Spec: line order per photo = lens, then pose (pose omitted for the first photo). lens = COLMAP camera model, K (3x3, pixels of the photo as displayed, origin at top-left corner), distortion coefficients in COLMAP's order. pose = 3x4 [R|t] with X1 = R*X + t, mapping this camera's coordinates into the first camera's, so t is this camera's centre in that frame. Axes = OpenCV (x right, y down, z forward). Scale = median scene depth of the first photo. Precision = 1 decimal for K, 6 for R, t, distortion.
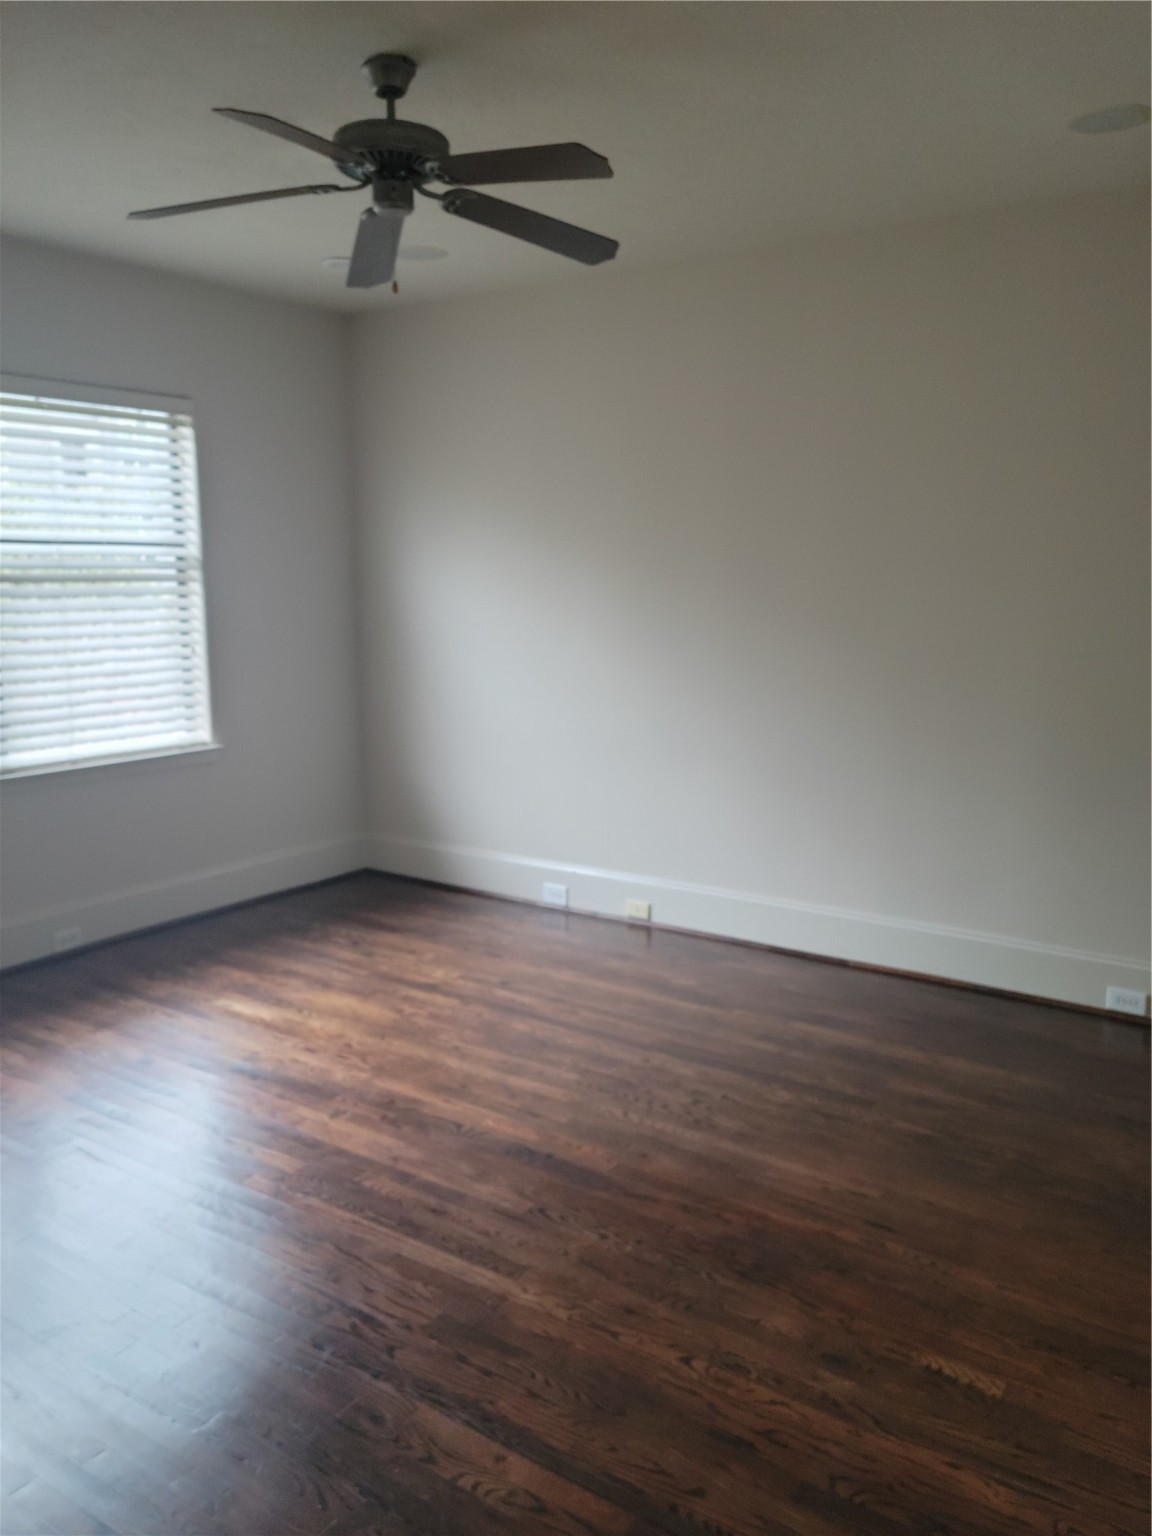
lens RADIAL K [[1216.7, 0, 580.5], [0, 1216.7, 769.3], [0, 0, 1]] dist [0.084000, 0.008021]
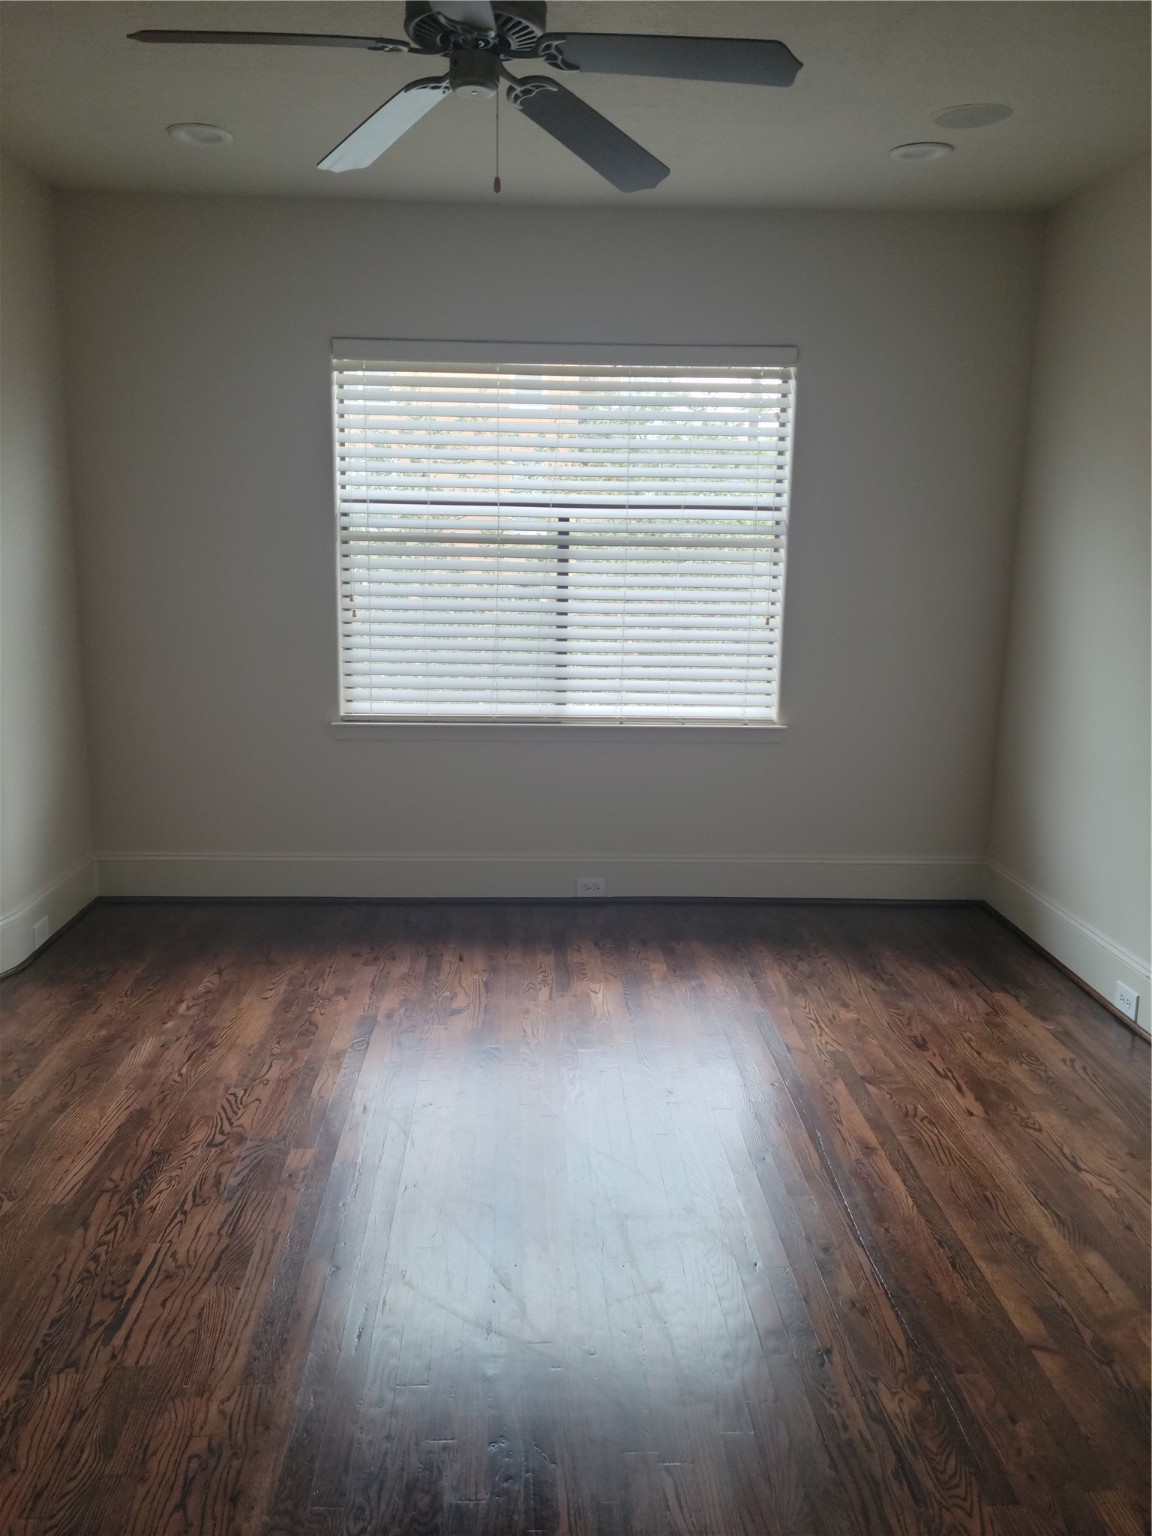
lens RADIAL K [[1216.7, 0, 577.6], [0, 1216.7, 765.1], [0, 0, 1]] dist [0.084000, 0.008021]
pose [[0.602689, 0.163475, -0.781052, 0.356471], [-0.147295, 0.984762, 0.092454, -0.056453], [0.784264, 0.059324, 0.617584, 0.334081]]
